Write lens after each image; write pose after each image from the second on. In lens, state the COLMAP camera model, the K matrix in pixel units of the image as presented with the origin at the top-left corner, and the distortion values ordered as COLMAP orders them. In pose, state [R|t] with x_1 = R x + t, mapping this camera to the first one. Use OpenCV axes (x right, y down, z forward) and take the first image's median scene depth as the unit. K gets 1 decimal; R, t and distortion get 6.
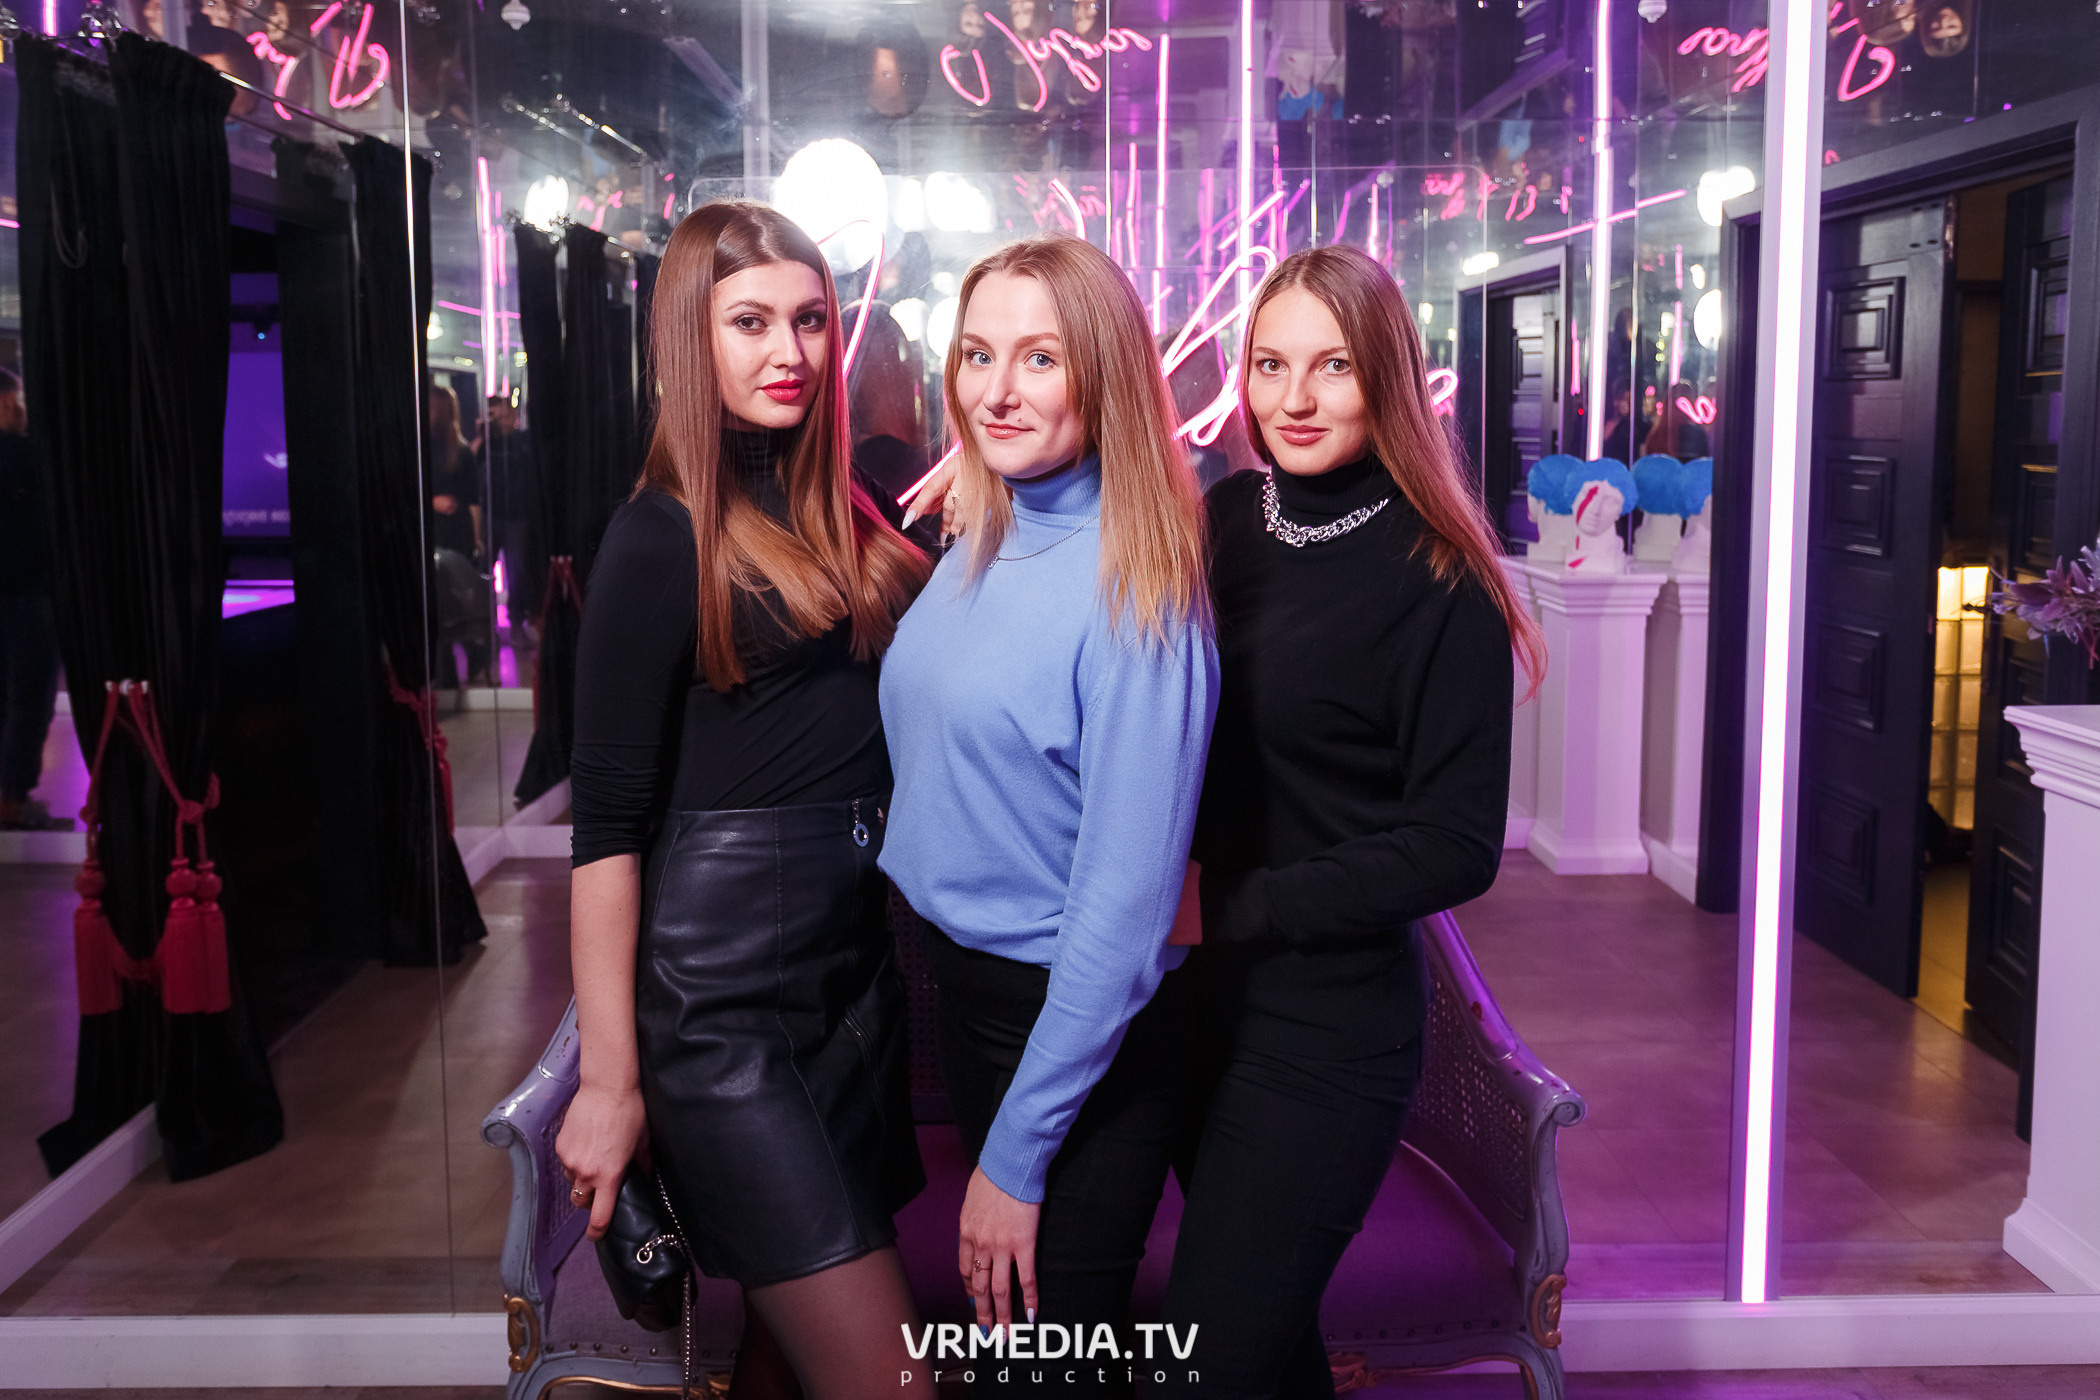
lens RADIAL K [[1285.4, 0, 1033.1], [0, 1285.4, 569.0], [0, 0, 1]] dist [-0.021350, 0.004005]
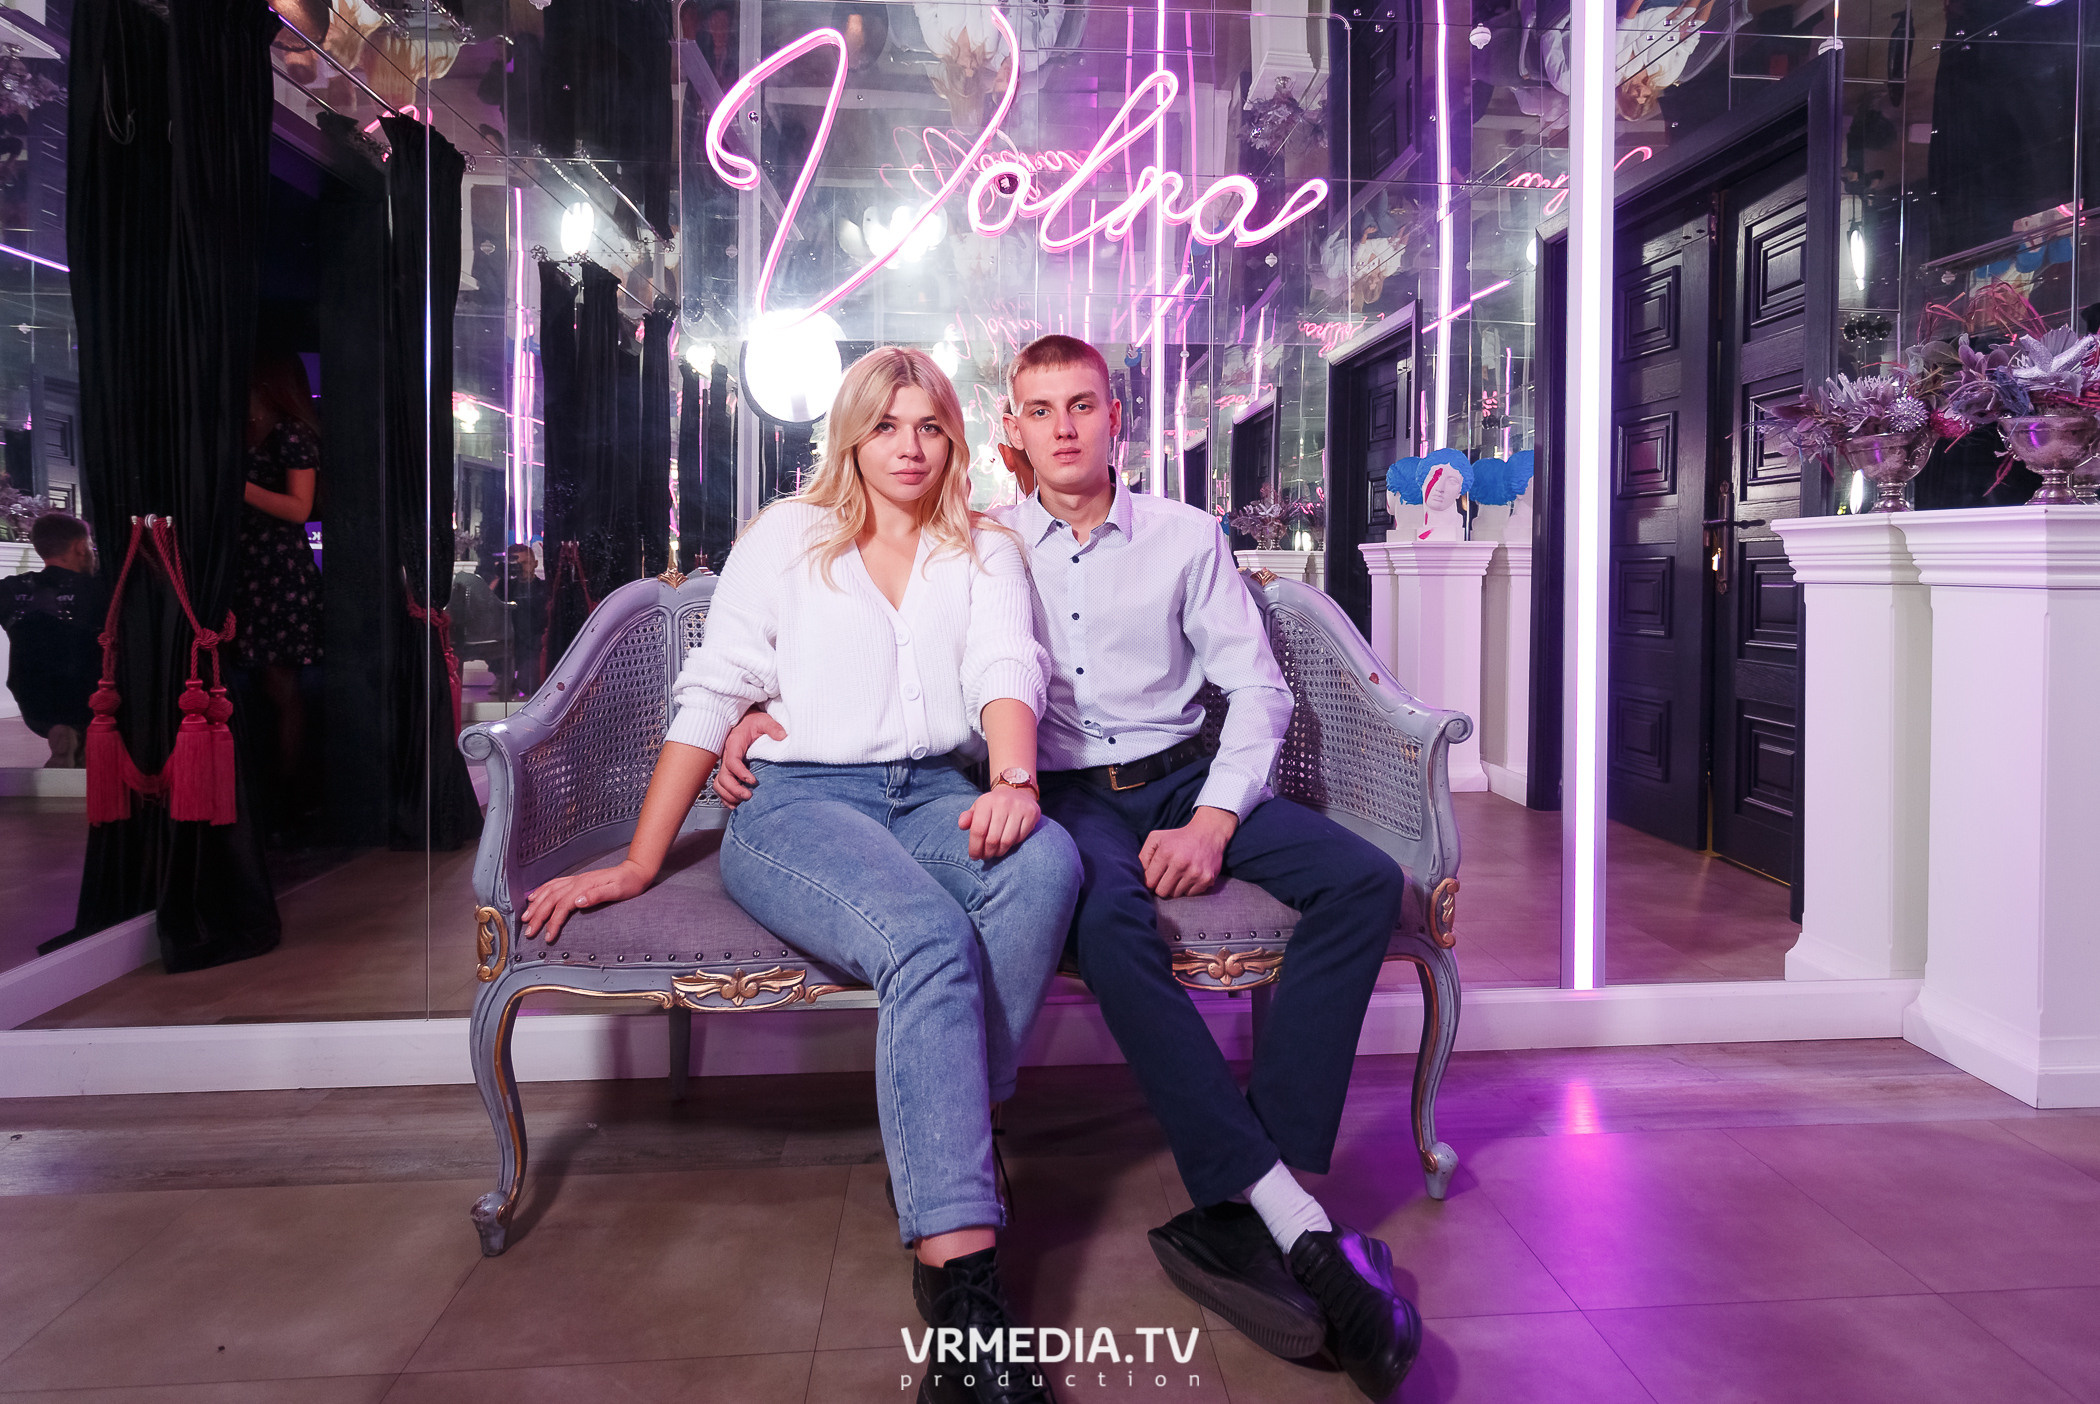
lens RADIAL K [[1069.8, 0, 1065.6], [0, 1069.8, 603.4], [0, 0, 1]] dist [0.000660, -0.004402]
pose [[0.996949, 0.009405, 0.077491, 0.003827], [-0.005004, 0.998374, -0.056785, 0.157763], [-0.077899, 0.056224, 0.995375, 0.017917]]
